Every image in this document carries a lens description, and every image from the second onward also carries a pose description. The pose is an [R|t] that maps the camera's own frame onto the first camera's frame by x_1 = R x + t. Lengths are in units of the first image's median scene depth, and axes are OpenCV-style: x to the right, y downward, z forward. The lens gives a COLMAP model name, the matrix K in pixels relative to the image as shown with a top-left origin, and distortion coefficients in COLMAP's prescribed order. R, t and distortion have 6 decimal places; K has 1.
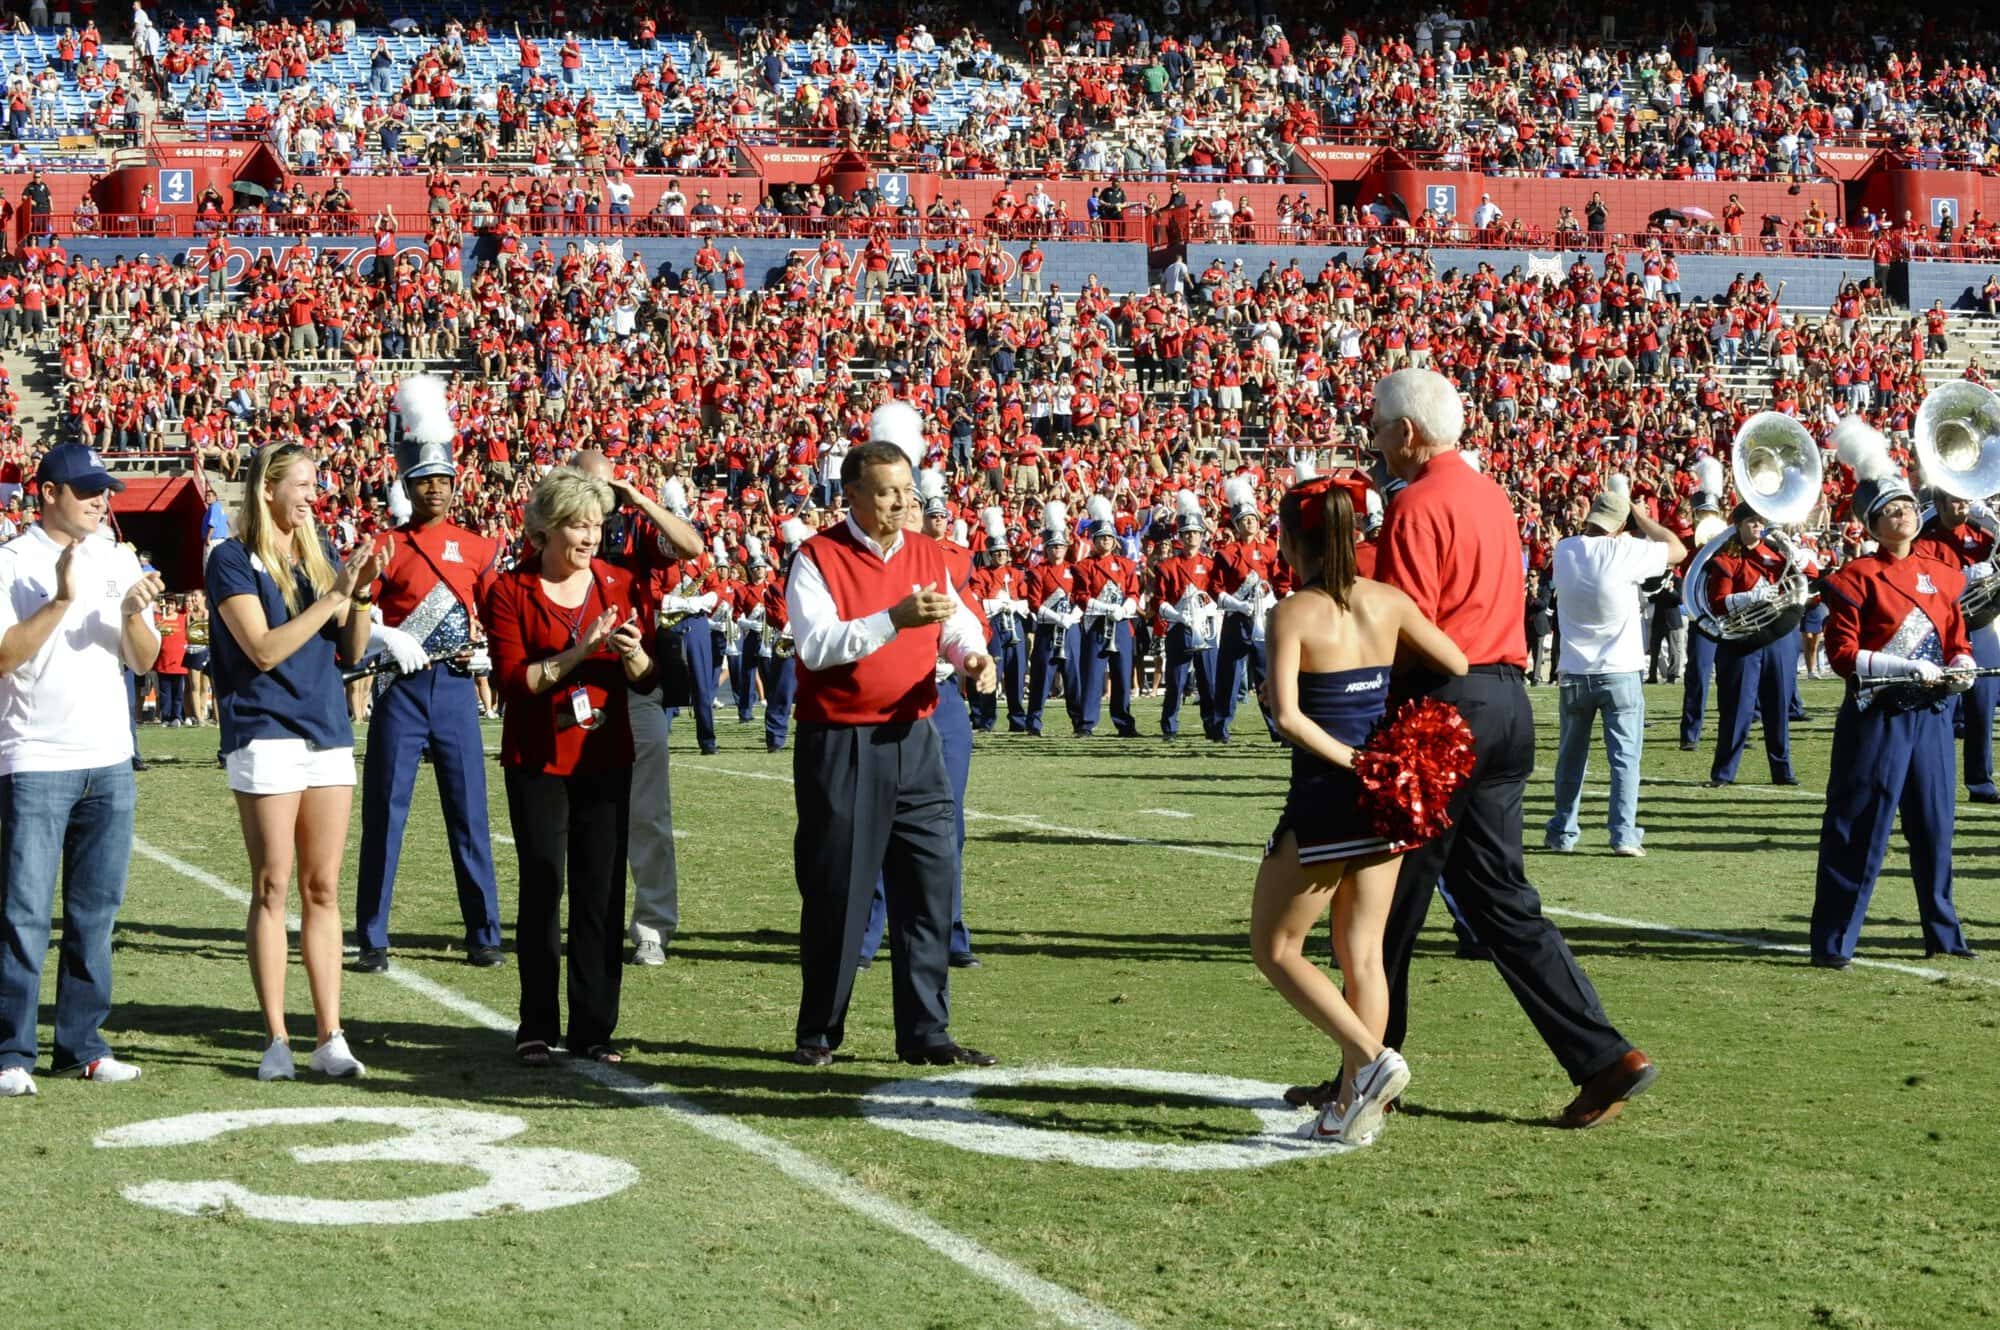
lens RADIAL K [[3963.5, 0, 1061.7], [0, 3963.5, 664.0], [0, 0, 1]] dist [-0.345466, -0.057485]
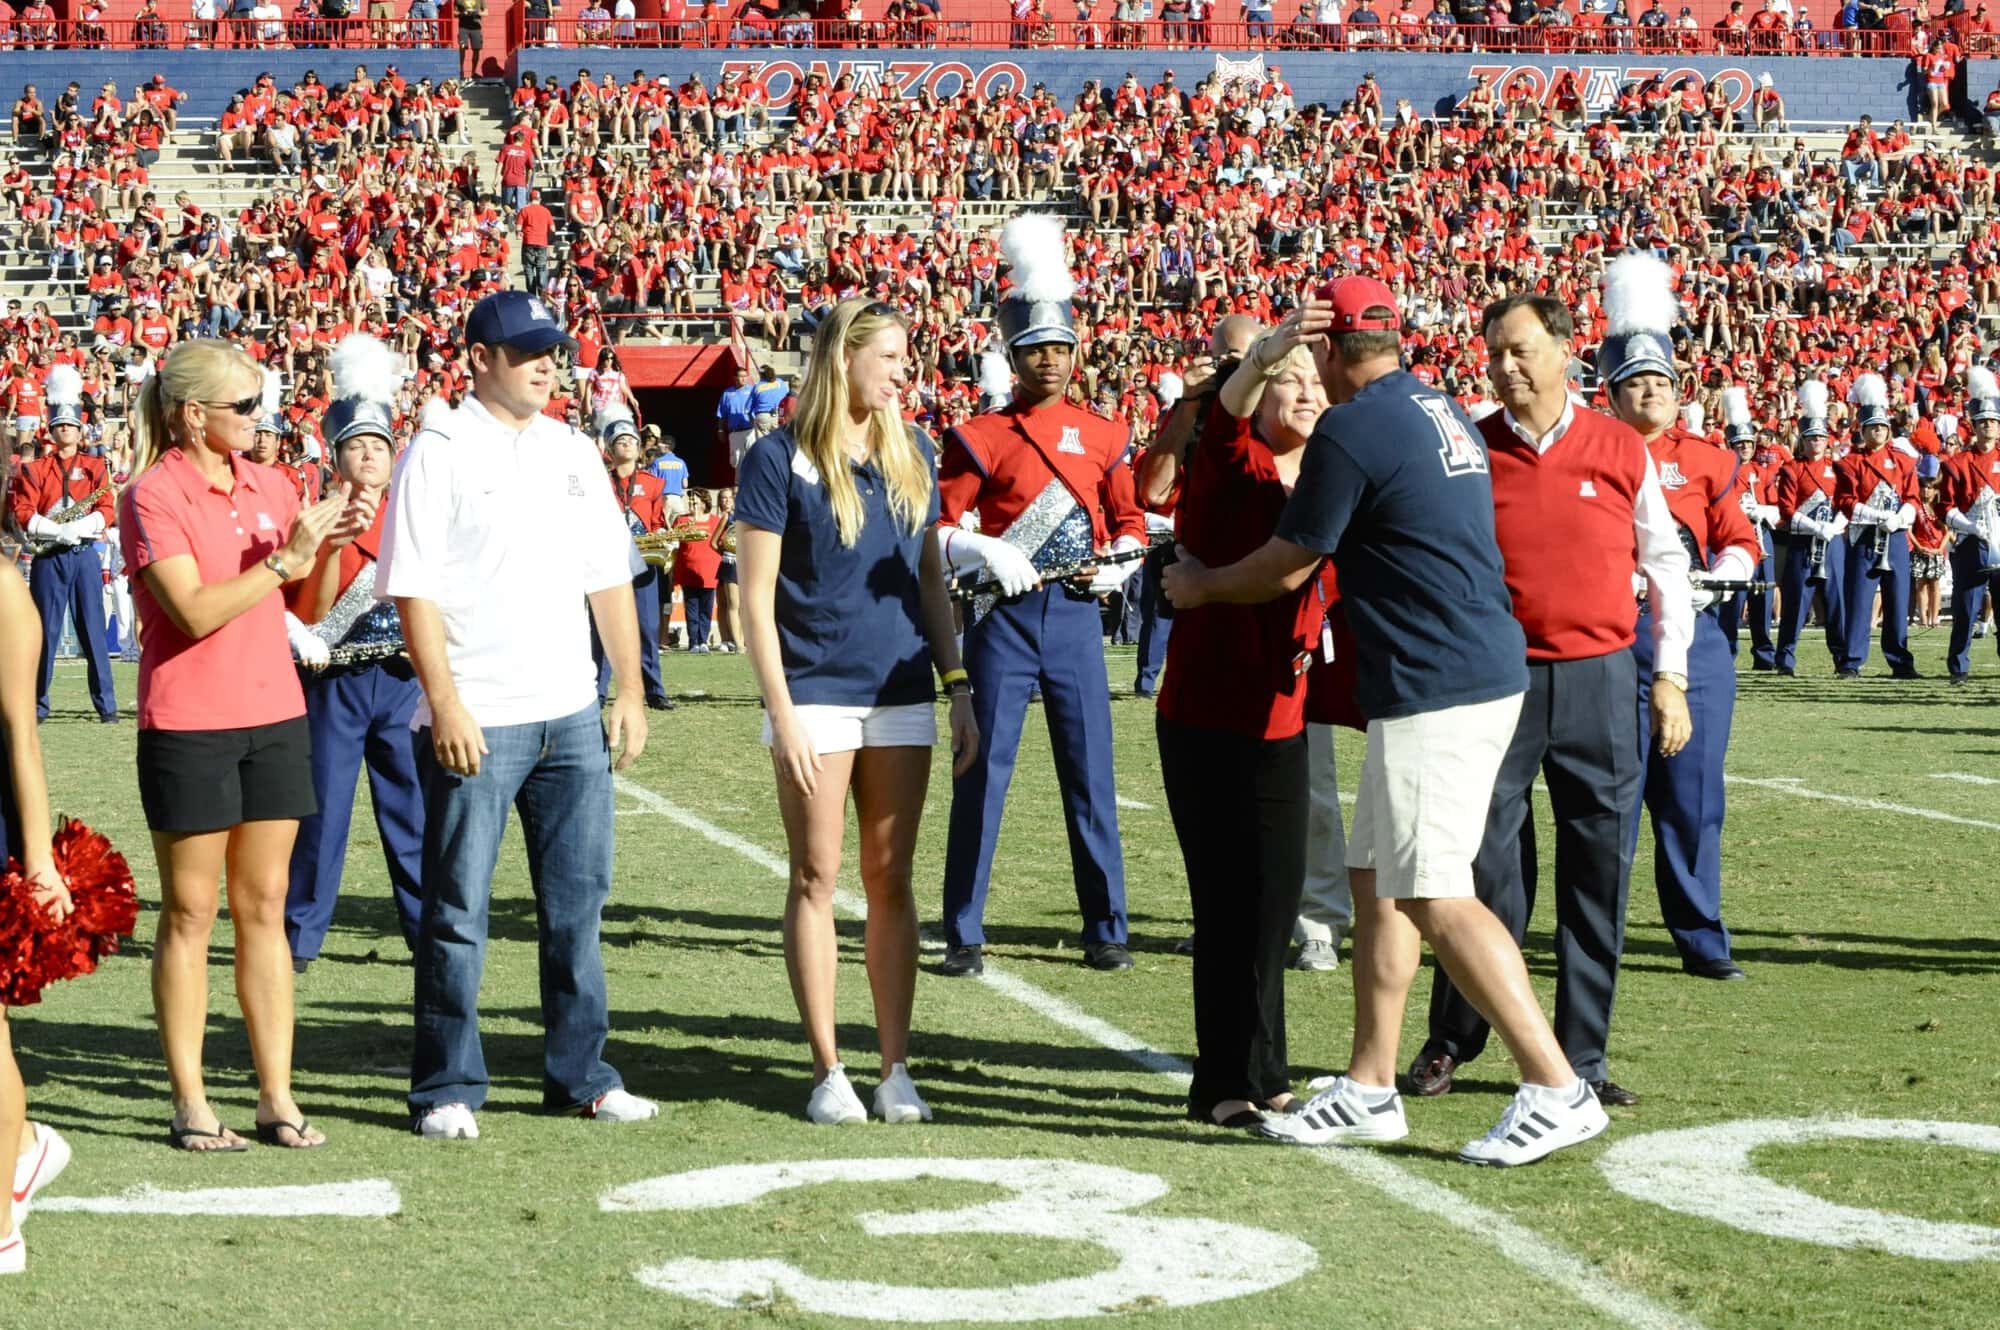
lens RADIAL K [[4362.8, 0, 1063.2], [0, 4362.8, 661.5], [0, 0, 1]] dist [-0.177737, 0.048041]
pose [[0.990401, 0.010236, -0.137848, -0.035531], [-0.007046, 0.999696, 0.023609, -0.004969], [0.138047, -0.022411, 0.990172, 0.135341]]
